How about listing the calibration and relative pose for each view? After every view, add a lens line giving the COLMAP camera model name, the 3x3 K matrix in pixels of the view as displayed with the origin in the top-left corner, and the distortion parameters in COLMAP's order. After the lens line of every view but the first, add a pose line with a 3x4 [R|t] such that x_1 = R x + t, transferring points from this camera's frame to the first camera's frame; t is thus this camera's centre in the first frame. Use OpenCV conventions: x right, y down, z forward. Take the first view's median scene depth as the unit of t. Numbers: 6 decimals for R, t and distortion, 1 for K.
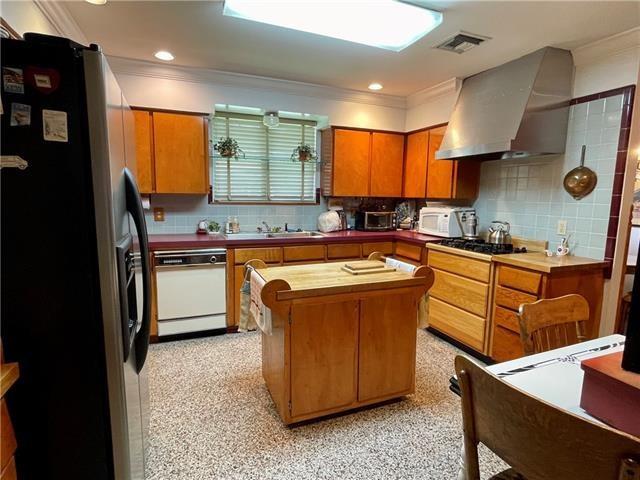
lens RADIAL K [[345.2, 0, 319.7], [0, 345.2, 237.9], [0, 0, 1]] dist [-0.001602, 0.000182]
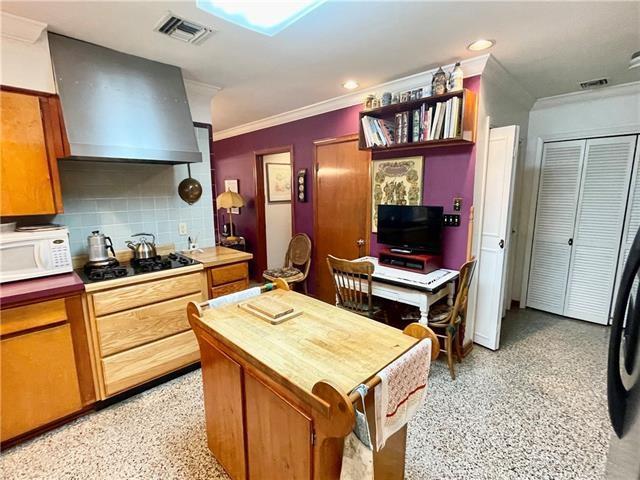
lens RADIAL K [[302.8, 0, 321.3], [0, 302.8, 239.8], [0, 0, 1]] dist [-0.000501, 0.000215]
pose [[-0.398014, -0.166878, 0.902074, -0.183182], [0.118688, 0.965684, 0.231014, -0.075526], [-0.909669, 0.199012, -0.364549, 0.404887]]
